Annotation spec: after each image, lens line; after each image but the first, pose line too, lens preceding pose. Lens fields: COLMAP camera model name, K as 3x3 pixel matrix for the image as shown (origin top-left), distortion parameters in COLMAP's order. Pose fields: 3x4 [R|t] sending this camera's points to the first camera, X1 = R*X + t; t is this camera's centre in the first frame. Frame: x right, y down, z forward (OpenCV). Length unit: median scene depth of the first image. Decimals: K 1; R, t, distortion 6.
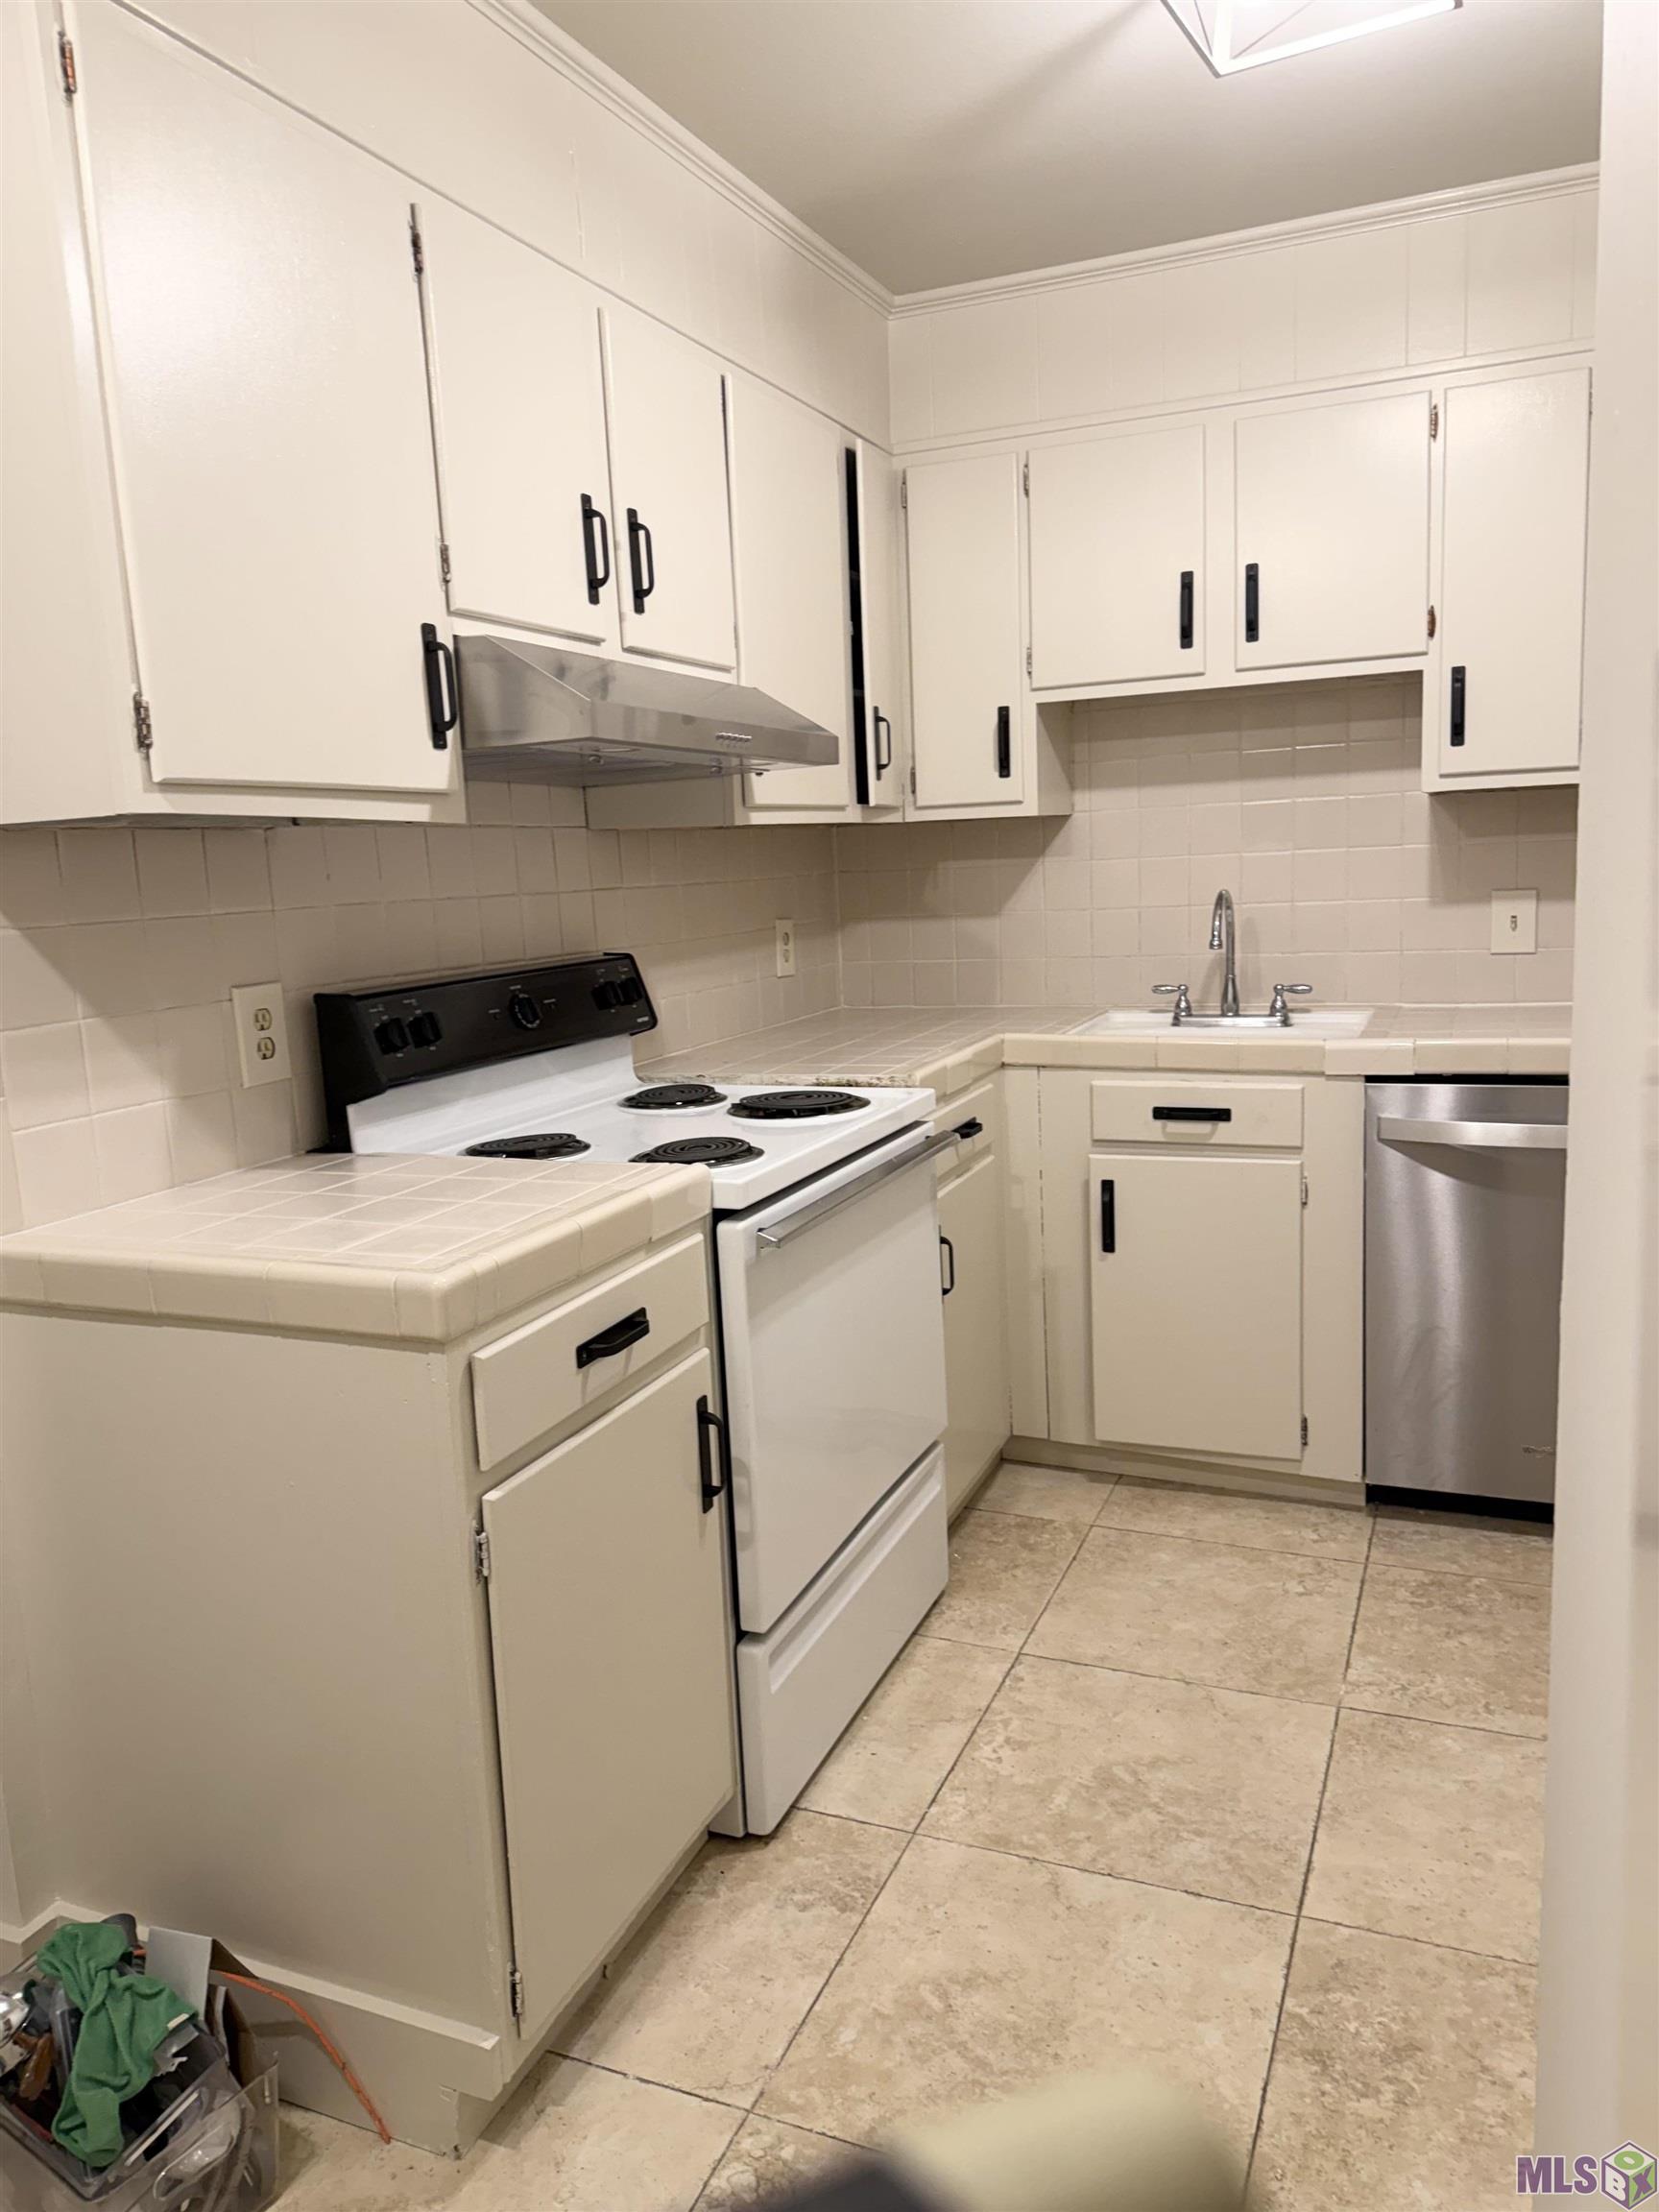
lens RADIAL K [[1587.2, 0, 829.5], [0, 1587.2, 1106.0], [0, 0, 1]] dist [0.037838, -0.038942]
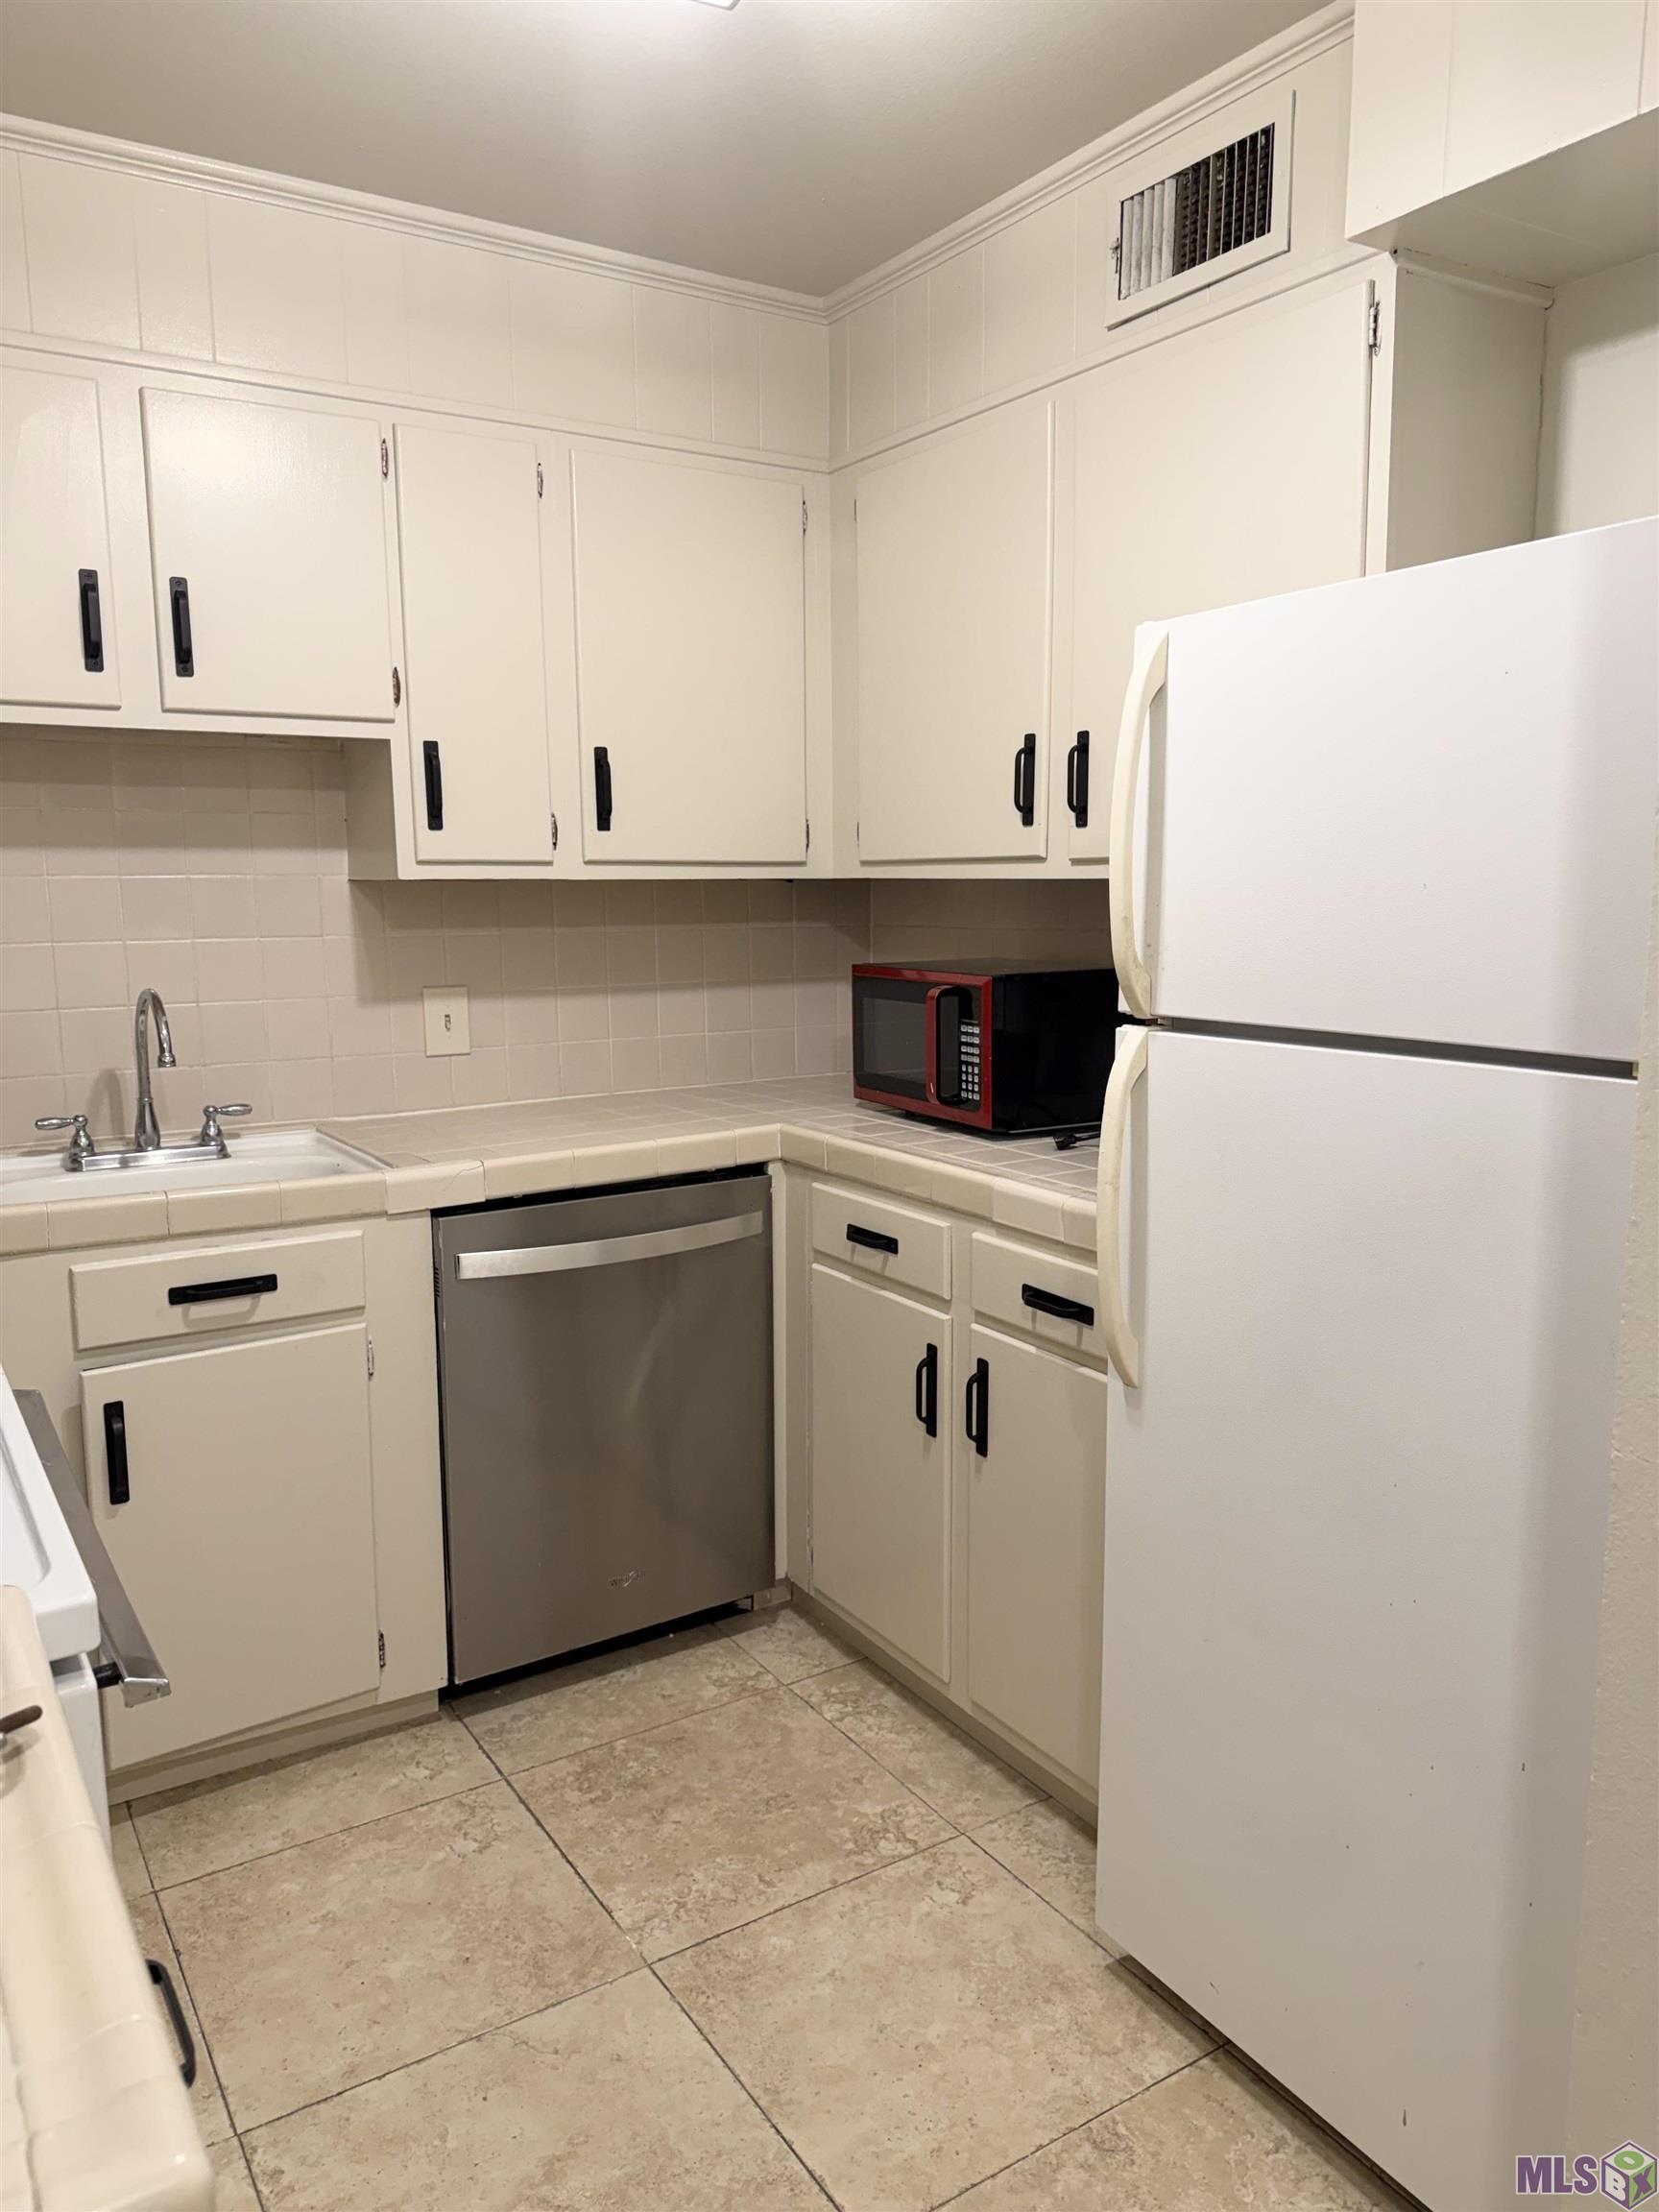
lens RADIAL K [[1587.2, 0, 829.5], [0, 1587.2, 1106.0], [0, 0, 1]] dist [0.037838, -0.038942]
pose [[0.552790, -0.077845, 0.829677, -0.235723], [0.111447, 0.993589, 0.018969, -0.063952], [-0.825835, 0.081979, 0.557922, 0.332829]]
